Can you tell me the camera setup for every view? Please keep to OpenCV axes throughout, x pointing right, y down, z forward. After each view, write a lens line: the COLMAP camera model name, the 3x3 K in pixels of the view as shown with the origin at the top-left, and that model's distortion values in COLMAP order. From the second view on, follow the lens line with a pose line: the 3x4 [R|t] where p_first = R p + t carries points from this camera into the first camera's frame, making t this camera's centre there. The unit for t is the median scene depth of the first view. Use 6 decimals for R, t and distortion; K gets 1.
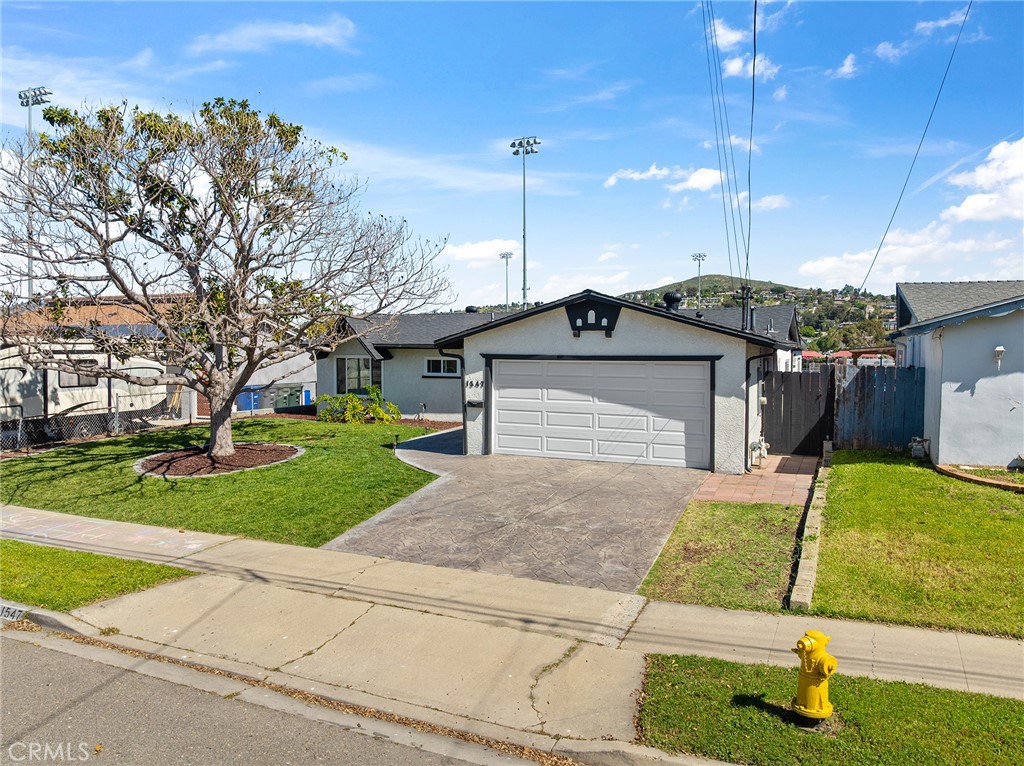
lens RADIAL K [[777.4, 0, 490.1], [0, 777.4, 383.1], [0, 0, 1]] dist [-0.038720, -0.000974]
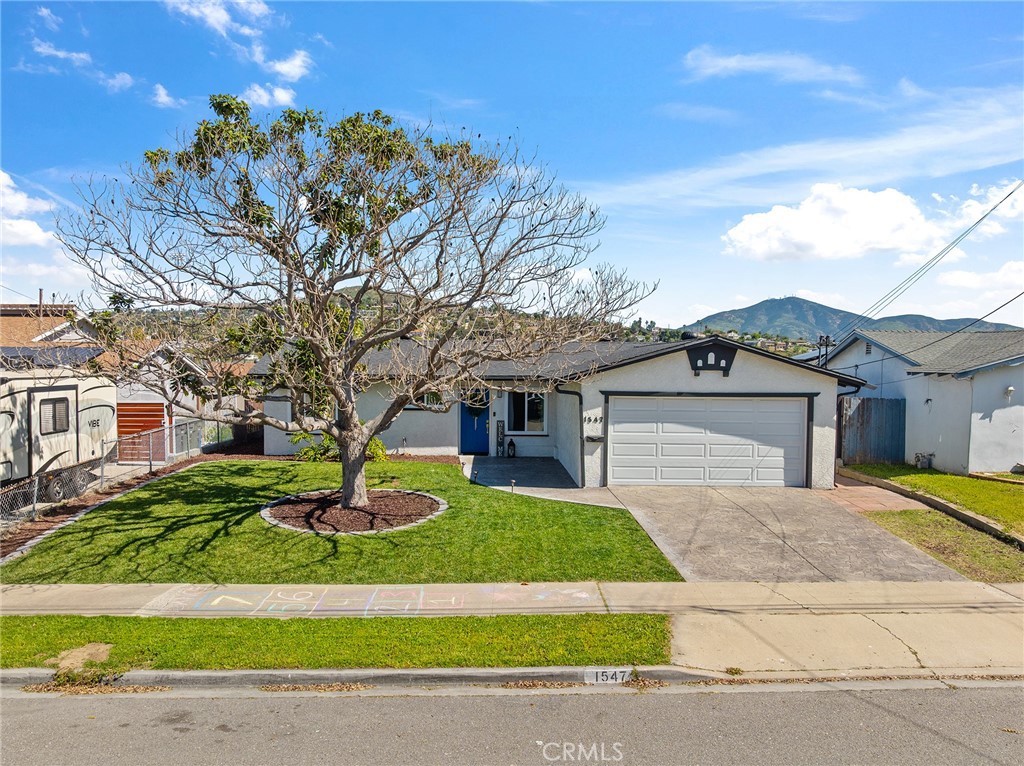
lens RADIAL K [[826.6, 0, 514.9], [0, 826.6, 429.2], [0, 0, 1]] dist [-0.044734, -0.002888]
pose [[0.891202, -0.030579, 0.452574, -0.671308], [0.014444, 0.999132, 0.039066, -0.033931], [-0.453376, -0.028279, 0.890871, 0.064481]]
